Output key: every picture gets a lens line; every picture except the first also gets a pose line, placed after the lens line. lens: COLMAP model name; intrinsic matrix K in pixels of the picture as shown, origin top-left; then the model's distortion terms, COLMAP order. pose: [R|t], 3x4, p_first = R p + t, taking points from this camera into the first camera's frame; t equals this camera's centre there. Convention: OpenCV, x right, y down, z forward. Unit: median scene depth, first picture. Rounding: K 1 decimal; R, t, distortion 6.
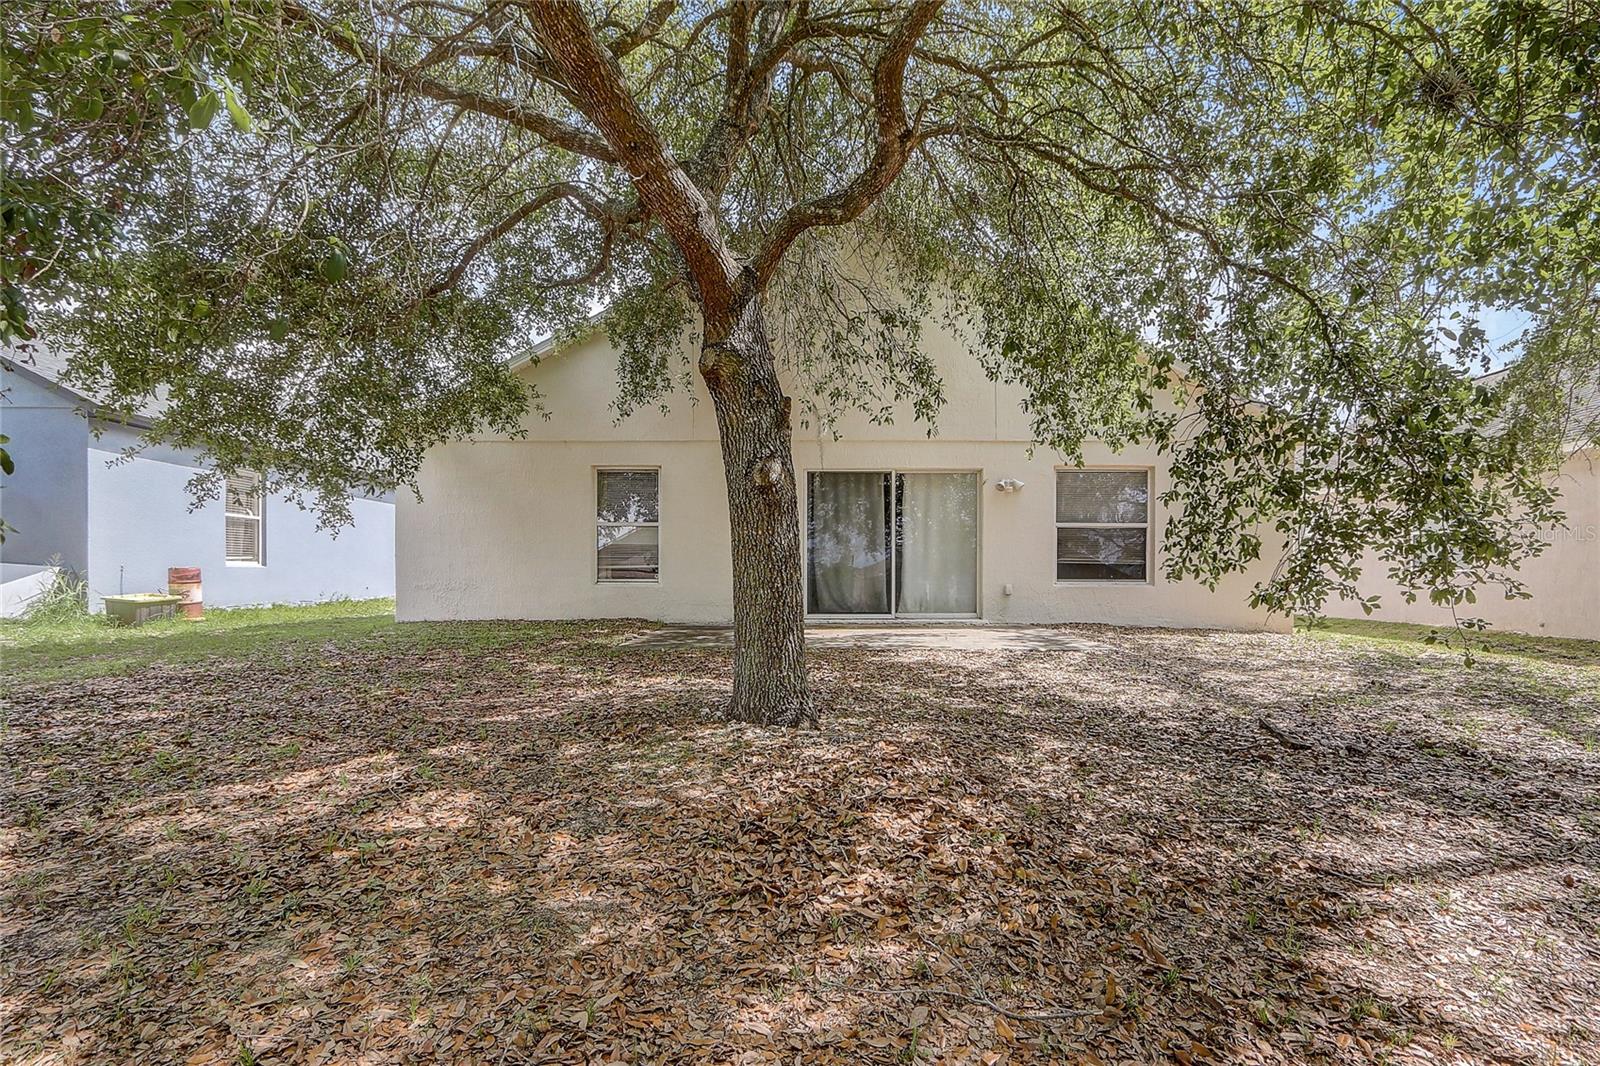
lens RADIAL K [[719.0, 0, 802.8], [0, 719.0, 541.6], [0, 0, 1]] dist [-0.001756, -0.000326]
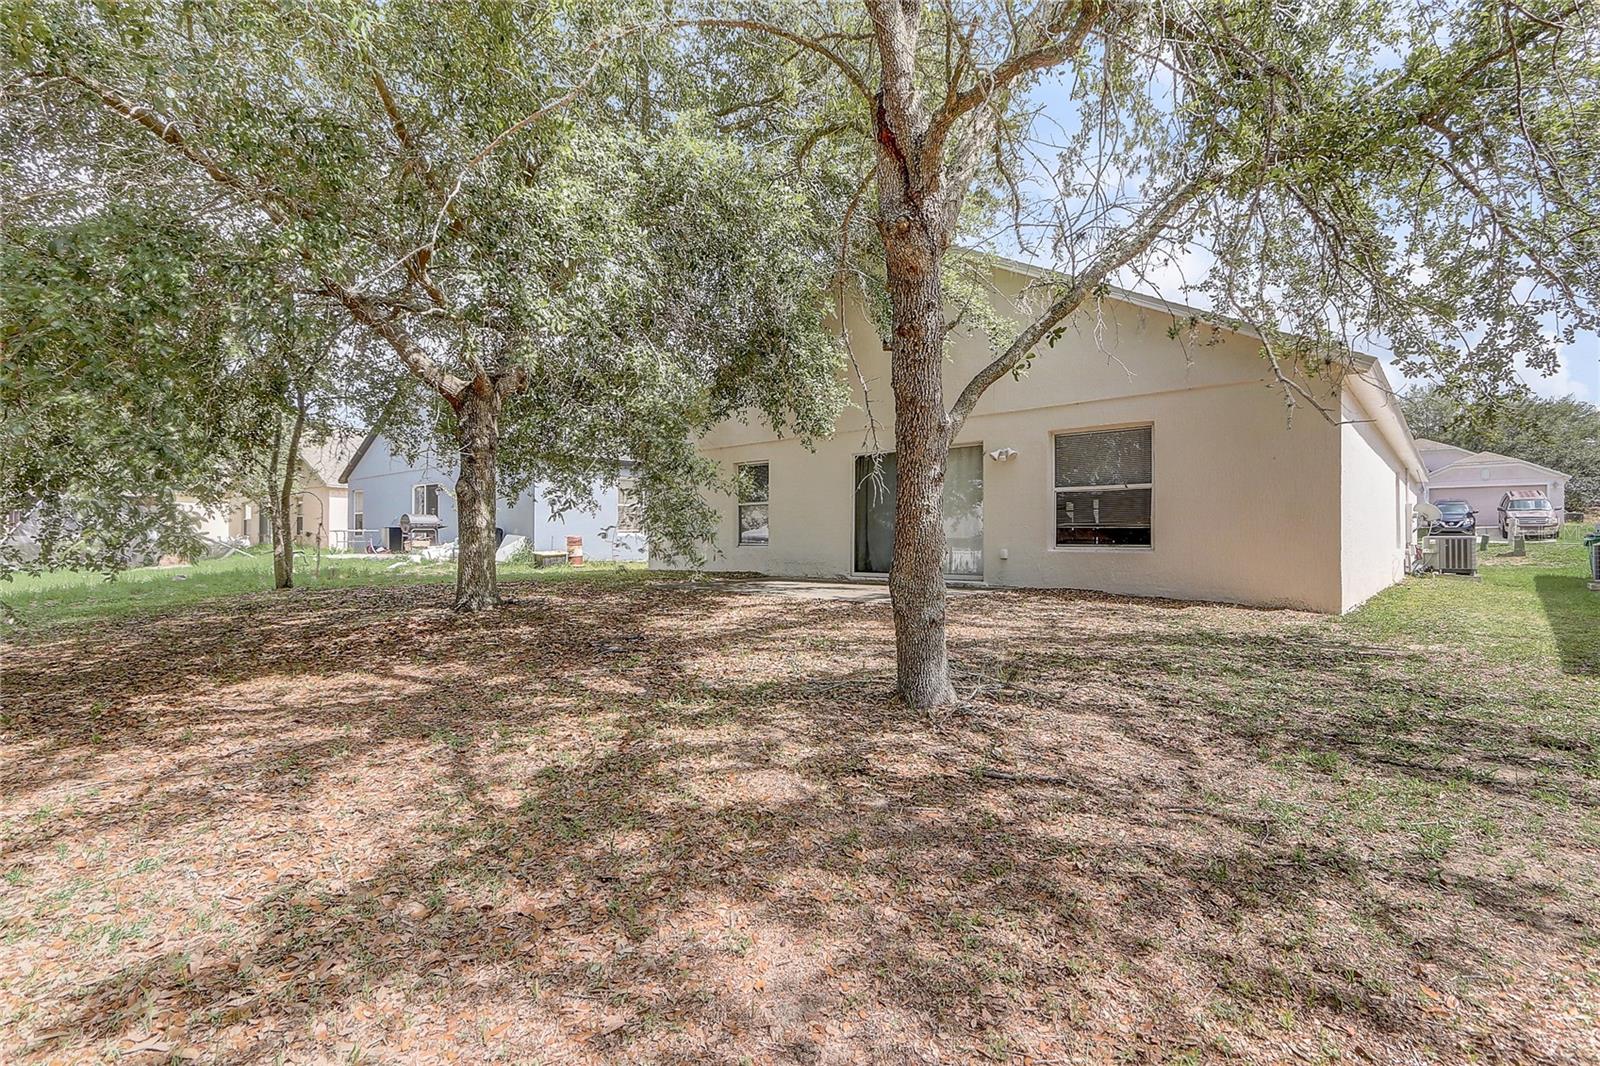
lens RADIAL K [[740.8, 0, 800.3], [0, 740.8, 538.1], [0, 0, 1]] dist [-0.012843, -0.000782]
pose [[0.729636, -0.003488, -0.683827, 0.795618], [0.033277, 0.998983, 0.030410, 0.000418], [0.683025, -0.044944, 0.729011, 0.009999]]
